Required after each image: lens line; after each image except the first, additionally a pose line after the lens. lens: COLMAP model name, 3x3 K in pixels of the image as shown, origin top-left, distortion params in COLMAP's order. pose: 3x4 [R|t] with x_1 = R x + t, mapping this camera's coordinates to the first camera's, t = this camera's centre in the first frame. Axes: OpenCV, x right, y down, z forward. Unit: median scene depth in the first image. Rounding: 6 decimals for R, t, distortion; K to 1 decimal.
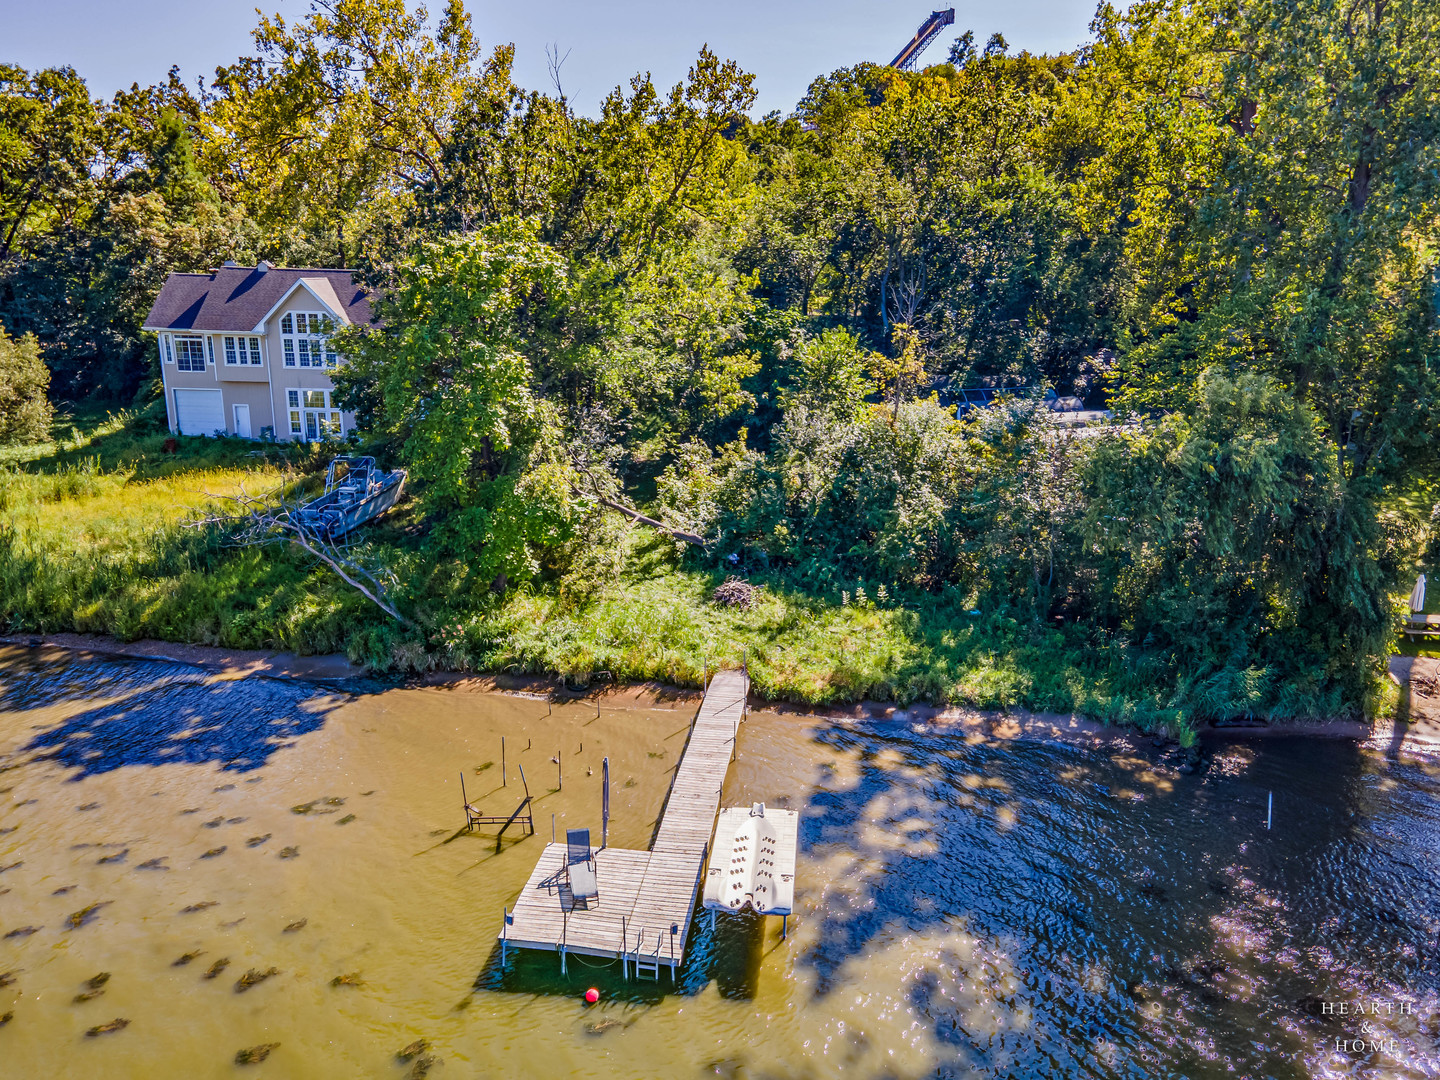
lens RADIAL K [[1006.5, 0, 720.0], [0, 1006.5, 540.0], [0, 0, 1]] dist [0.038633, 0.002126]
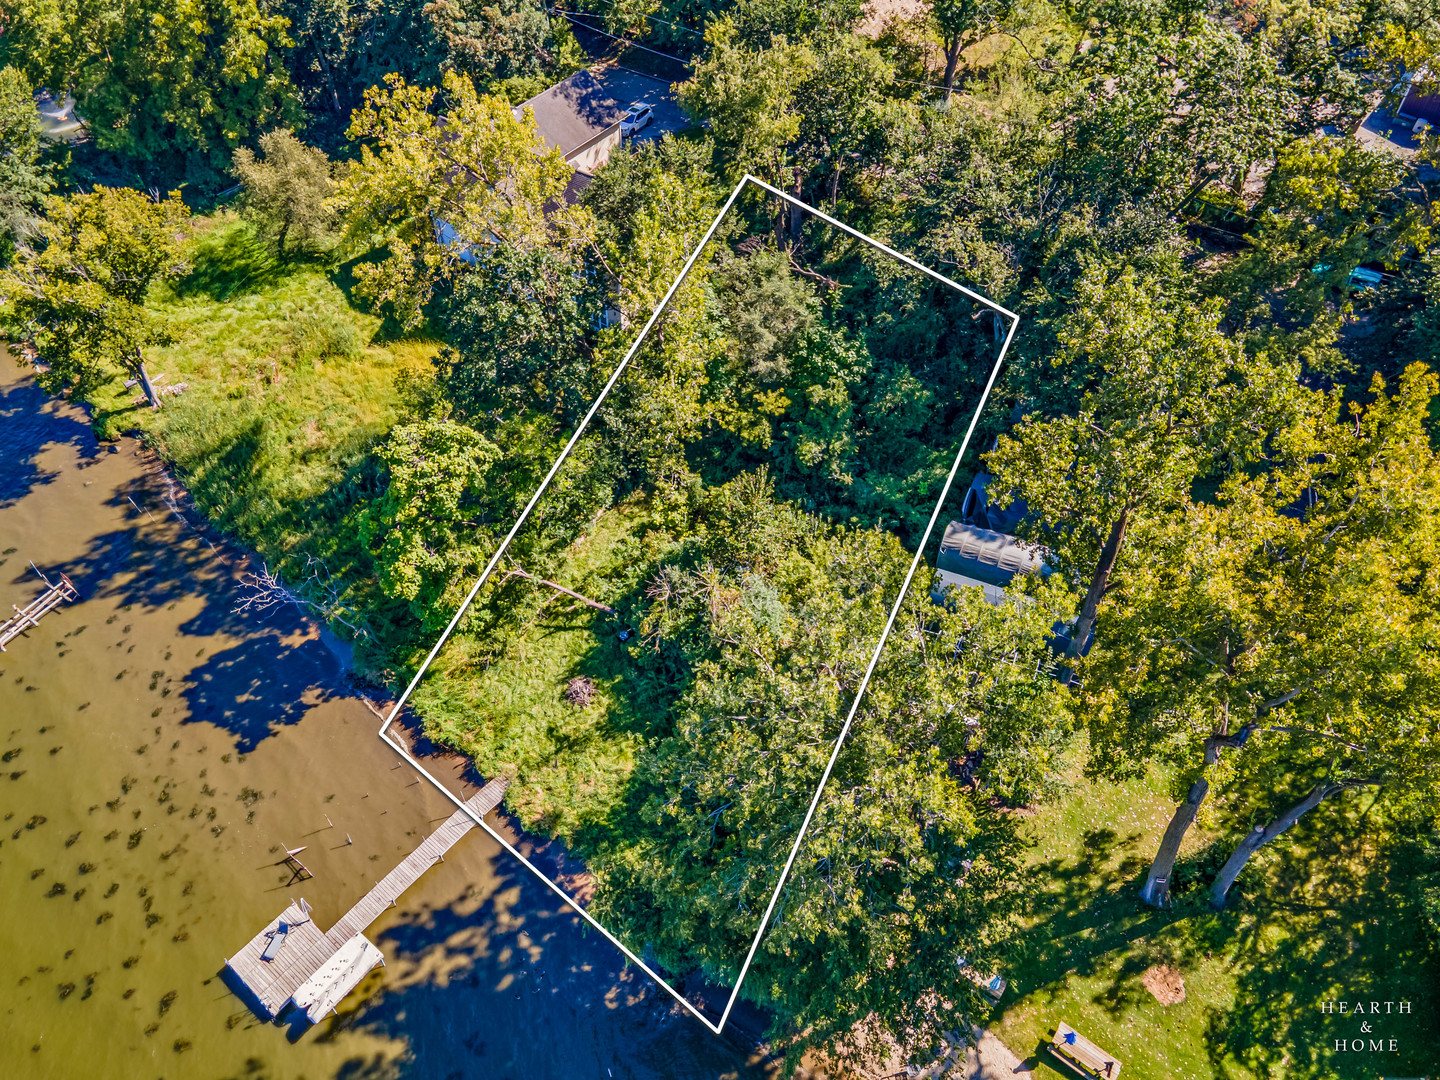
lens RADIAL K [[1006.5, 0, 720.0], [0, 1006.5, 540.0], [0, 0, 1]] dist [0.038633, 0.002126]
pose [[0.850973, 0.394050, -0.347231, 0.739010], [-0.151274, 0.817005, 0.556434, -1.170439], [0.502952, -0.420984, 0.754859, 0.108283]]
